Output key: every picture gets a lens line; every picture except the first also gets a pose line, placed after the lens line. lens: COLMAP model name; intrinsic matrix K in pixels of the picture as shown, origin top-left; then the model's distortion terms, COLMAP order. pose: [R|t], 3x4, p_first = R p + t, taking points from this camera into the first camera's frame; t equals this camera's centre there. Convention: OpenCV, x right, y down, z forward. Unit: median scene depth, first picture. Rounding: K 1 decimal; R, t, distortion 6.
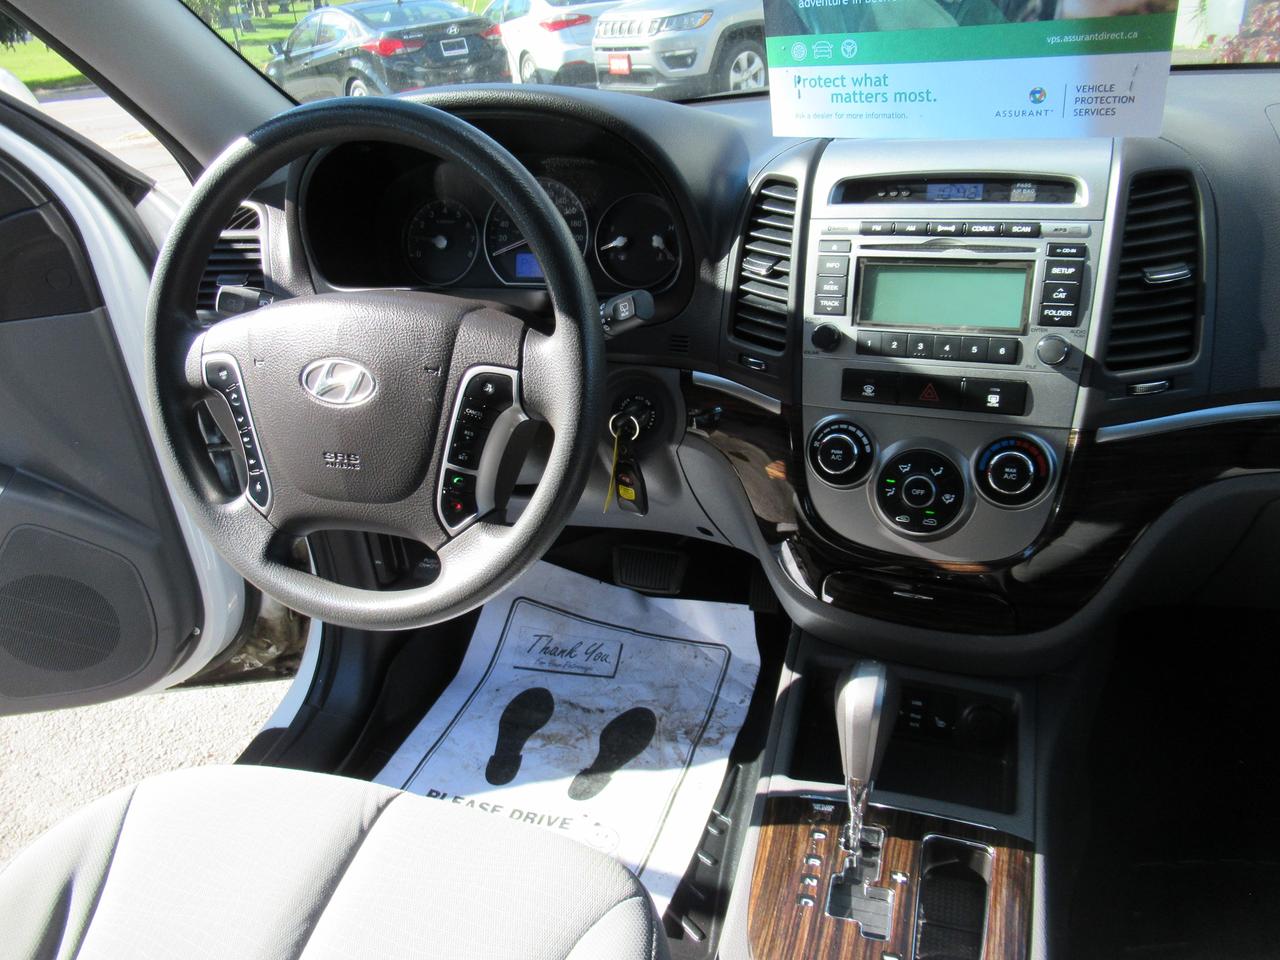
lens RADIAL K [[967.2, 0, 640.0], [0, 967.2, 480.0], [0, 0, 1]] dist [-0.003696, -0.009661]
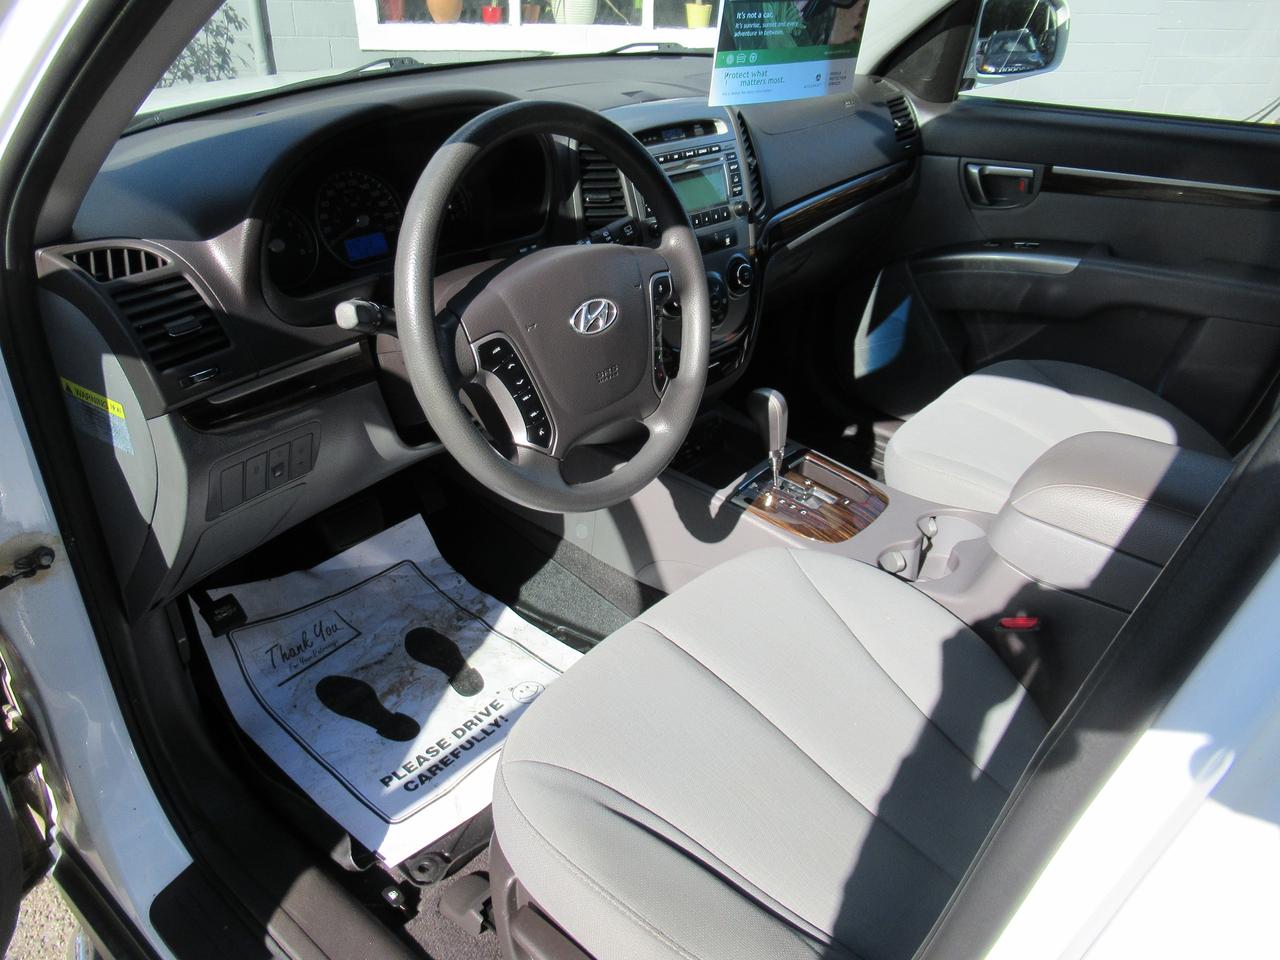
lens RADIAL K [[967.2, 0, 640.0], [0, 967.2, 480.0], [0, 0, 1]] dist [-0.003696, -0.009661]
pose [[0.363465, -0.391623, 0.845295, -1.410616], [0.368456, 0.893799, 0.255664, -0.203523], [-0.855648, 0.218529, 0.469160, 0.355044]]
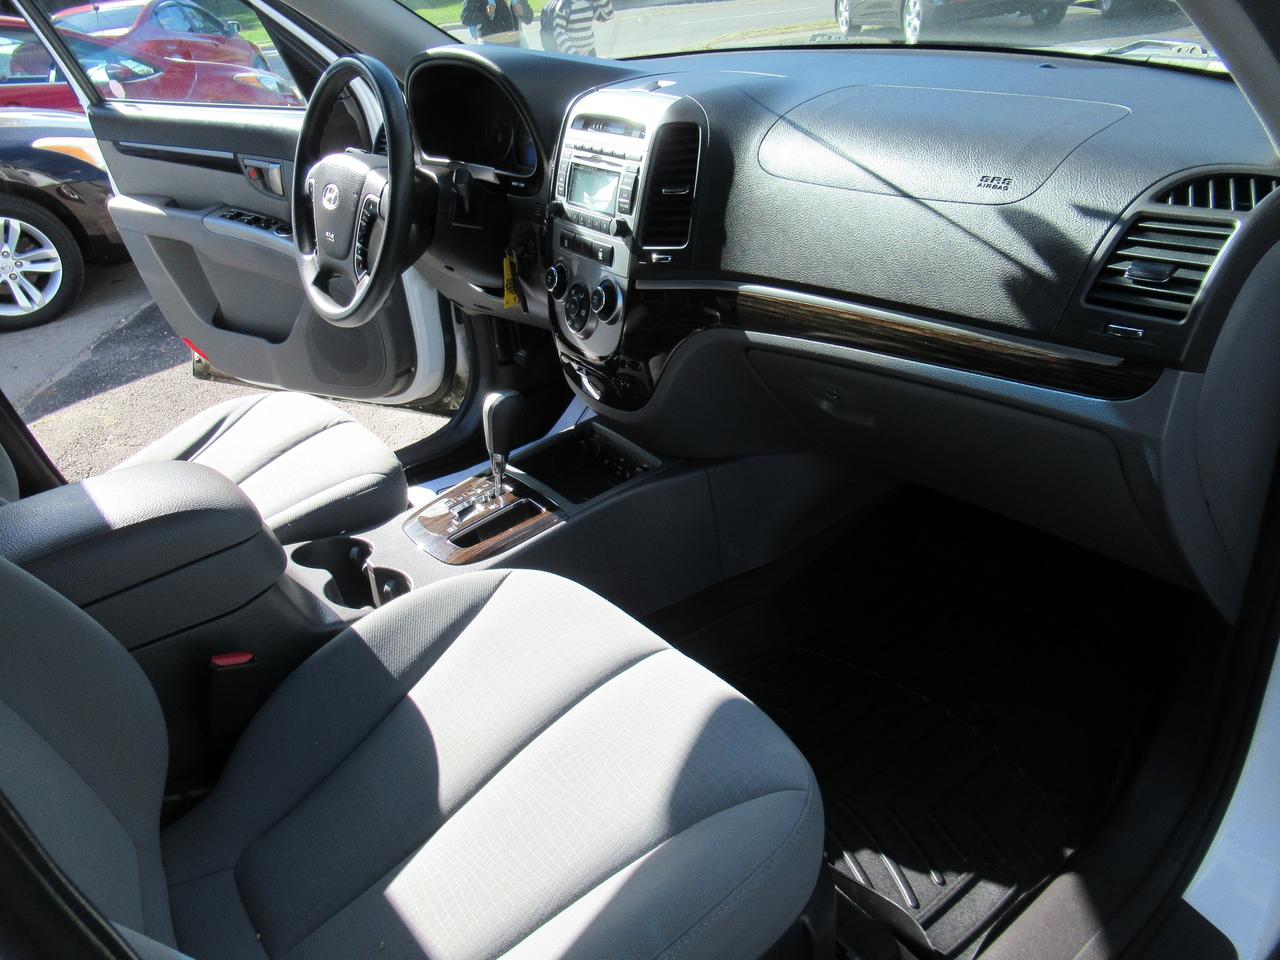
lens RADIAL K [[967.2, 0, 640.0], [0, 967.2, 480.0], [0, 0, 1]] dist [-0.003696, -0.009661]
pose [[0.836982, 0.267897, -0.477171, 1.293863], [-0.229932, 0.963432, 0.137586, 0.046706], [0.496581, -0.005440, 0.867974, -0.424340]]
